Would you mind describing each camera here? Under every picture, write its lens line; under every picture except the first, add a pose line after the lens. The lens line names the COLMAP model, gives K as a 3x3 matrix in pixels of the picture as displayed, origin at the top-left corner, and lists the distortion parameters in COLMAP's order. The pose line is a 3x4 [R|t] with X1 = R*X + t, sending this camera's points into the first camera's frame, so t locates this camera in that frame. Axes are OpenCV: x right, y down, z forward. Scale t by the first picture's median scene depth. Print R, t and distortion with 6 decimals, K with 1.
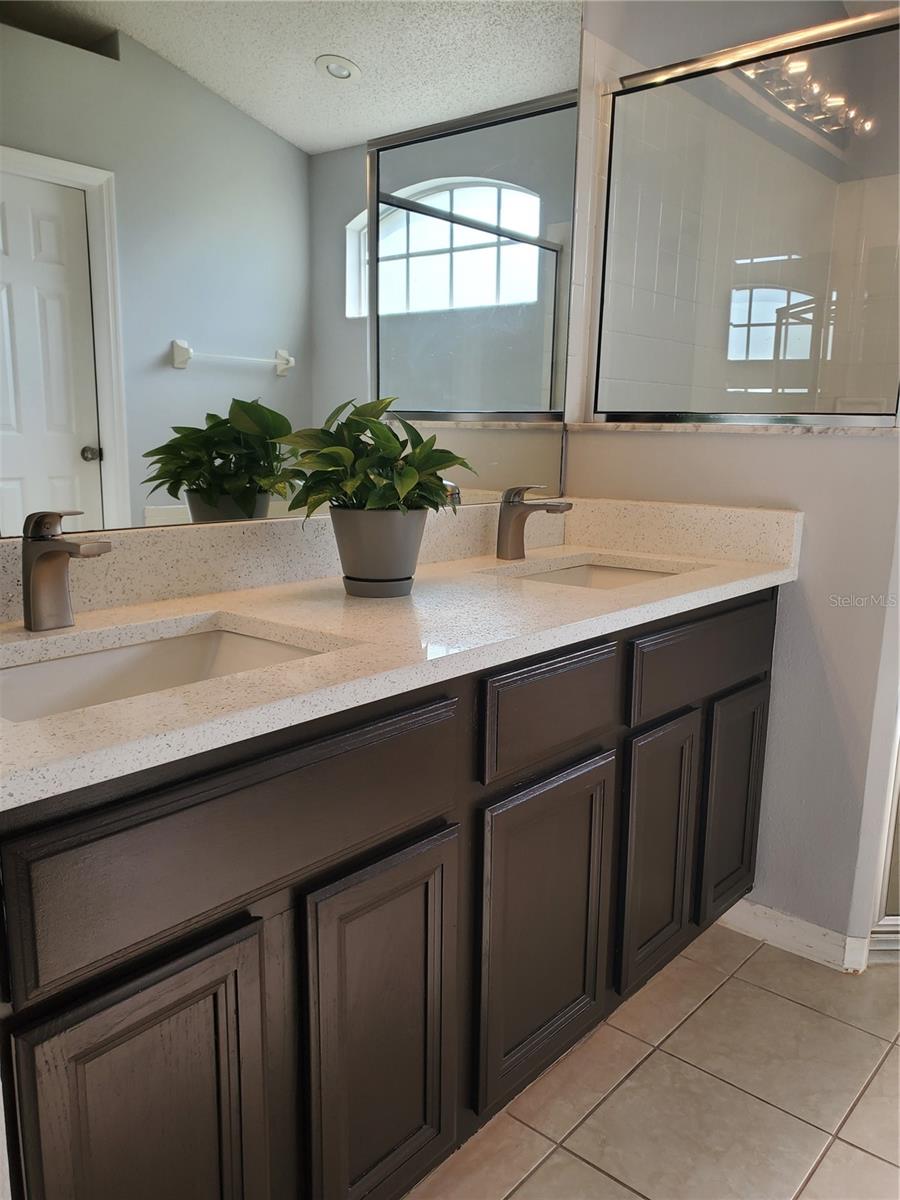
lens RADIAL K [[933.5, 0, 453.0], [0, 933.5, 623.4], [0, 0, 1]] dist [0.025676, -0.003795]
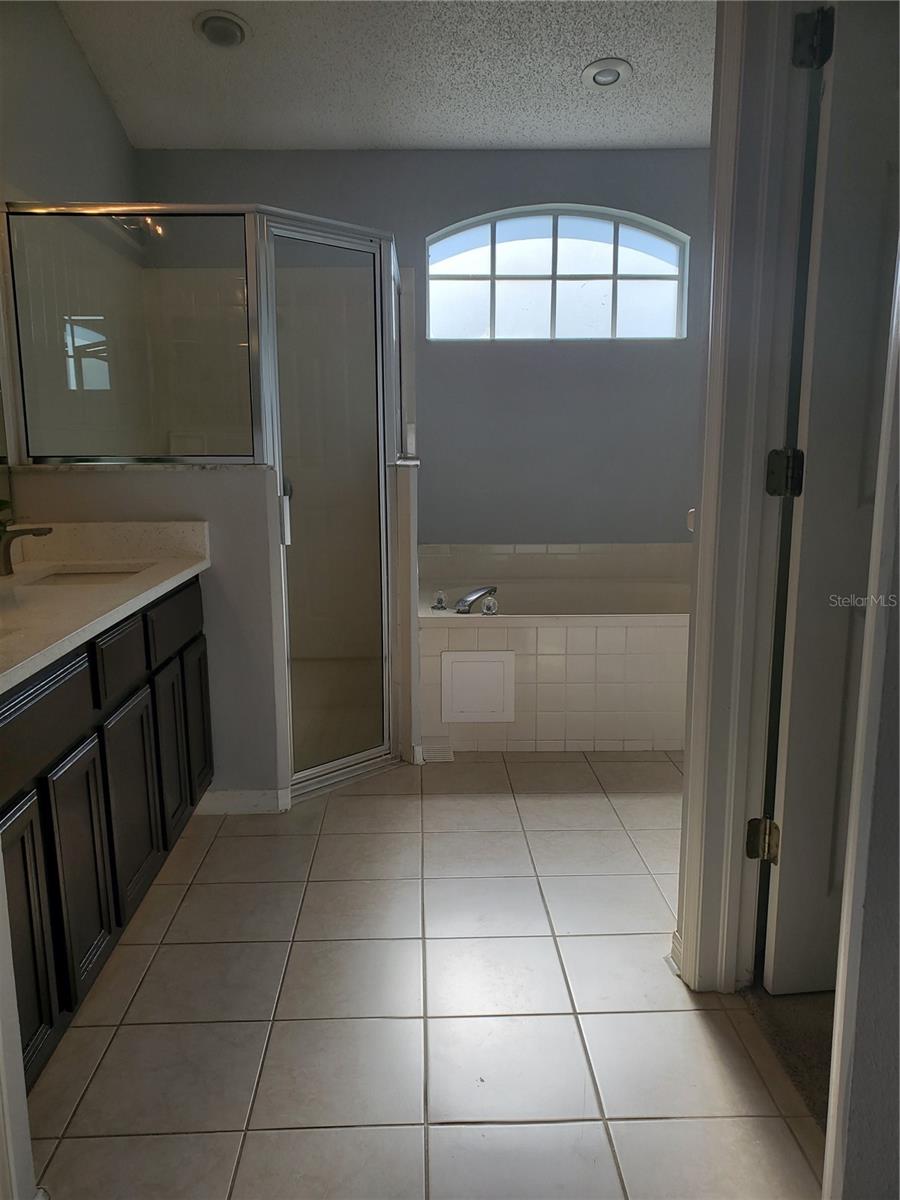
lens RADIAL K [[933.5, 0, 453.0], [0, 933.5, 623.4], [0, 0, 1]] dist [0.025676, -0.003795]
pose [[0.738904, -0.150044, 0.656893, -0.339303], [0.158478, 0.986243, 0.047008, 0.033911], [-0.654909, 0.069369, 0.752517, -0.370405]]
